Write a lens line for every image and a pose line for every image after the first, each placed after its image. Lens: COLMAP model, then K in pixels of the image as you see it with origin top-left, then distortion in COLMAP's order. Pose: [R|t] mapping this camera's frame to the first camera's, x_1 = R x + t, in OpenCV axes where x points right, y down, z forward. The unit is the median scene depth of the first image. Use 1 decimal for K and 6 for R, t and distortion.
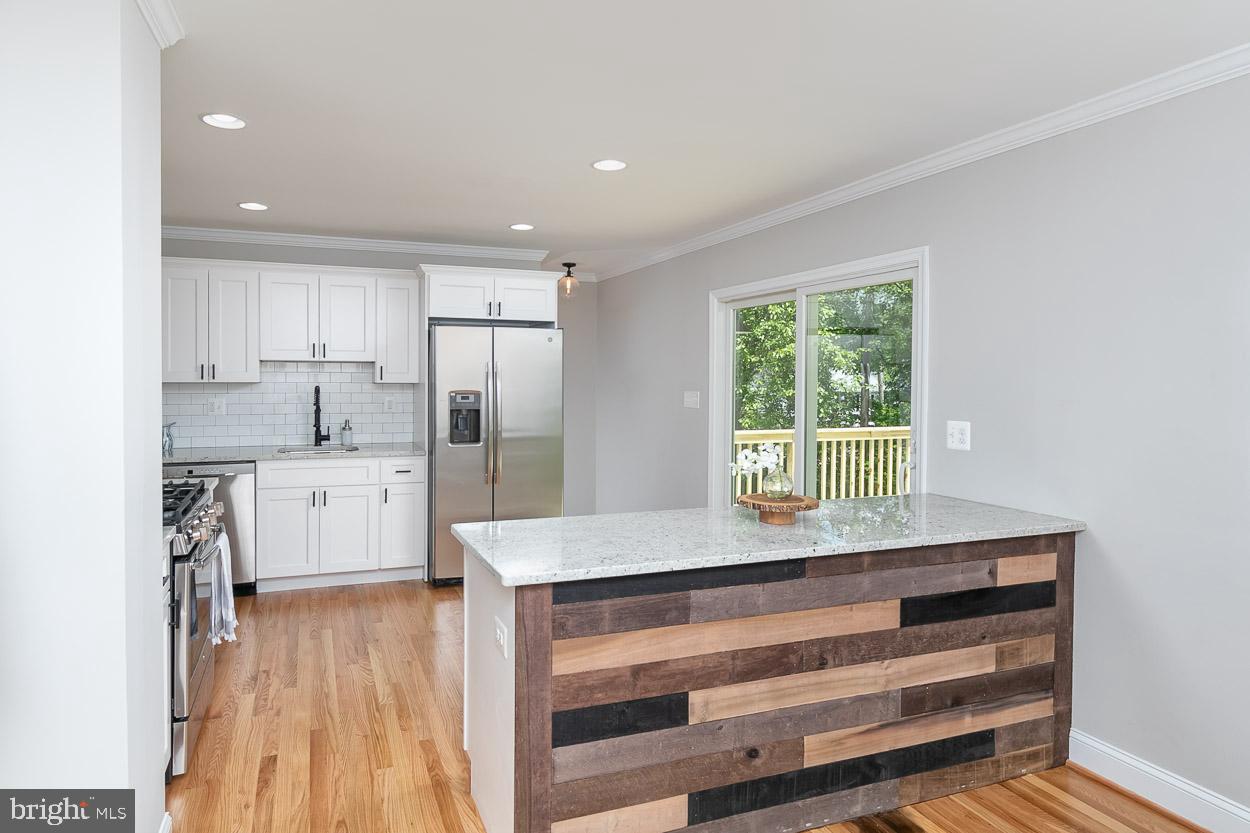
lens RADIAL K [[703.2, 0, 565.8], [0, 703.2, 381.8], [0, 0, 1]] dist [0.000492, 0.000107]
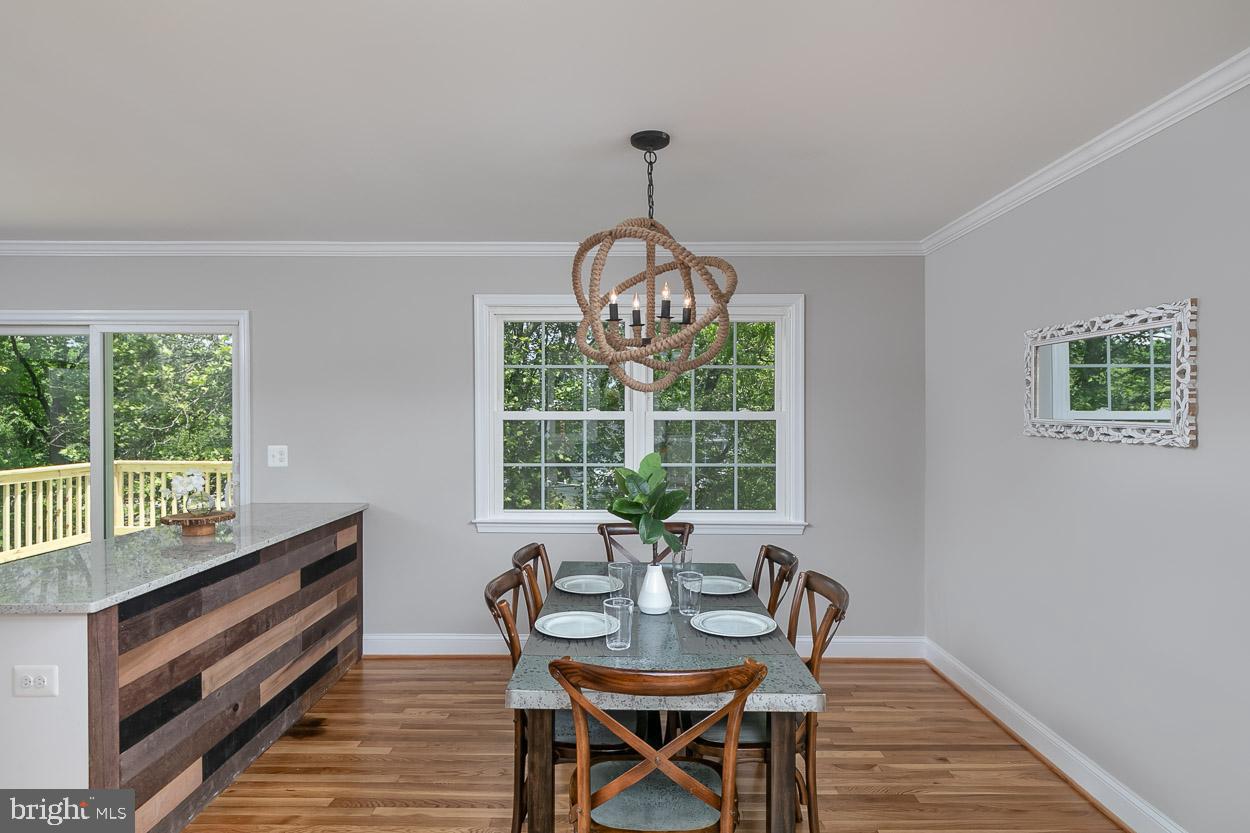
lens RADIAL K [[703.2, 0, 634.3], [0, 703.2, 419.1], [0, 0, 1]] dist [0.000492, 0.000107]
pose [[0.308080, -0.011557, 0.951290, -0.597500], [0.008951, 0.999917, 0.009249, -0.000564], [-0.951318, 0.005666, 0.308158, -0.070388]]
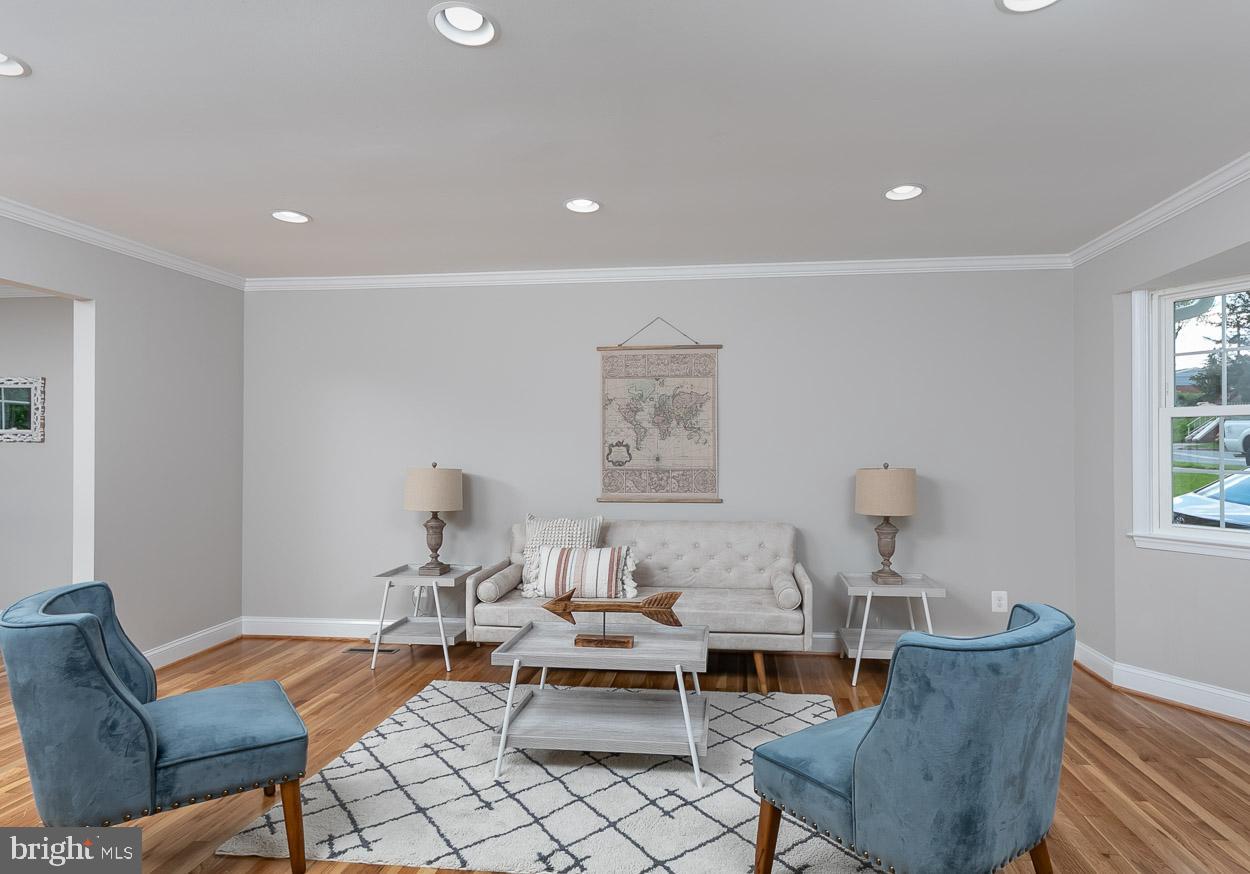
lens RADIAL K [[667.3, 0, 670.3], [0, 667.3, 438.0], [0, 0, 1]] dist [-0.004609, 0.001038]
pose [[-0.912284, -0.003288, 0.409545, -1.903254], [-0.003543, 0.999994, 0.000137, 0.030233], [-0.409543, -0.001326, -0.912290, 0.508344]]
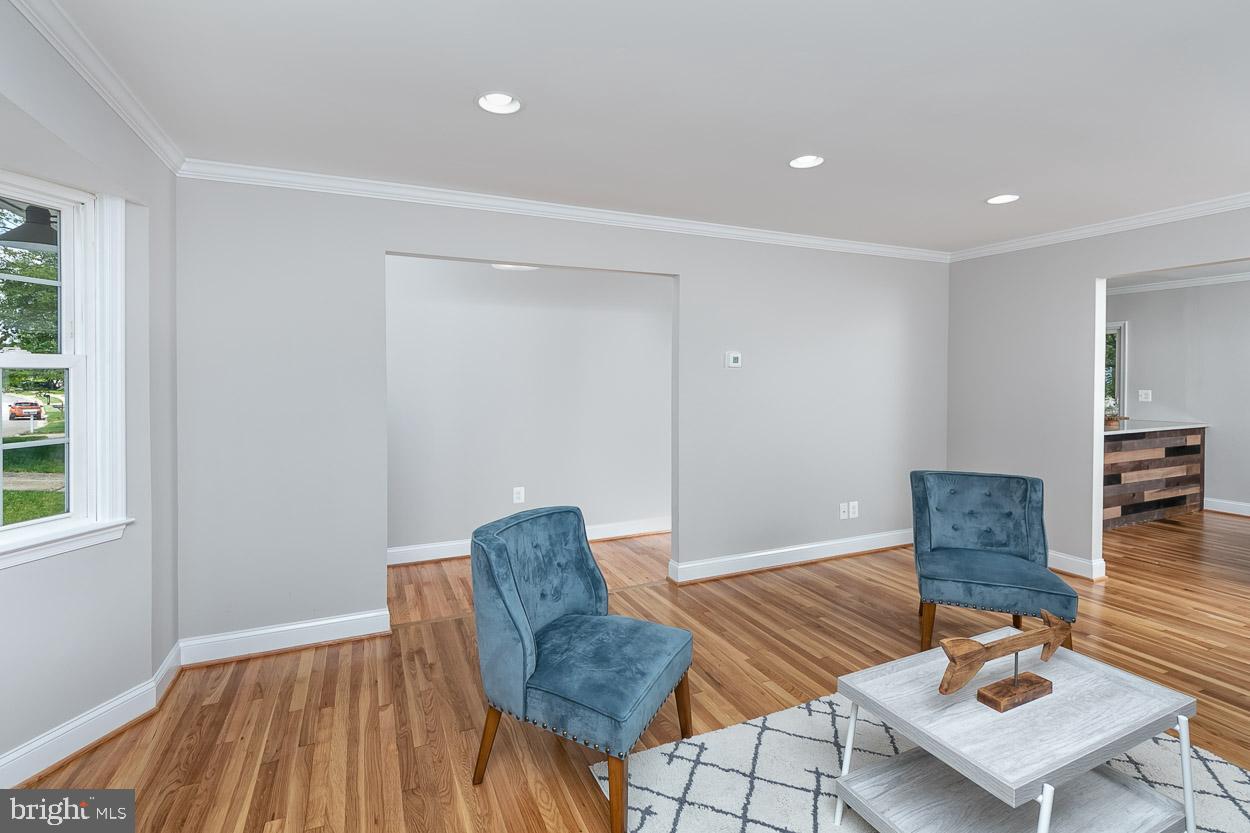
lens RADIAL K [[553.8, 0, 590.4], [0, 553.8, 386.2], [0, 0, 1]] dist [-0.002478, -0.001293]
pose [[0.998114, -0.011656, 0.060266, -1.877736], [0.011266, 0.999913, 0.006816, 0.005725], [-0.060340, -0.006124, 0.998159, -1.057473]]
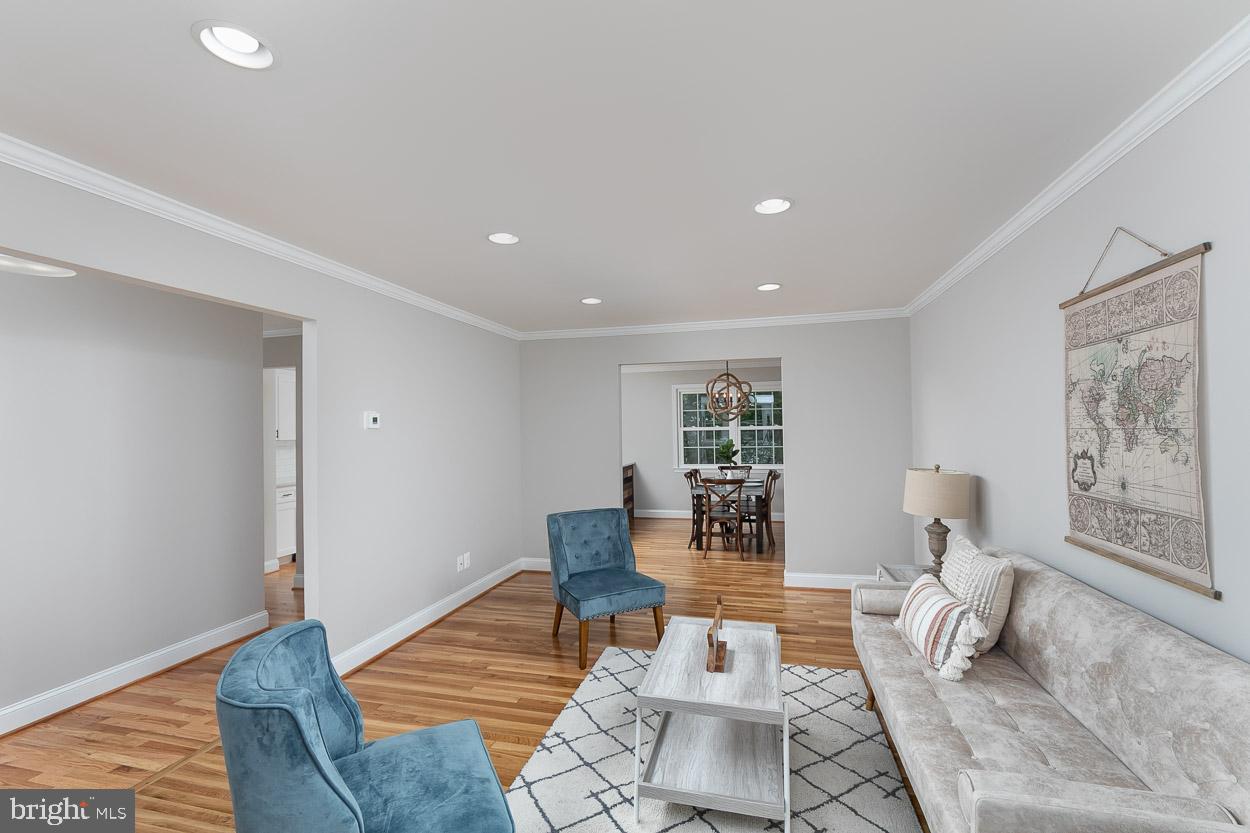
lens RADIAL K [[553.8, 0, 613.3], [0, 553.8, 422.2], [0, 0, 1]] dist [-0.002478, -0.001293]
pose [[0.560601, -0.006964, 0.828057, -2.207274], [0.027908, 0.999555, -0.010488, -0.015149], [-0.827616, 0.028989, 0.560546, -0.838925]]
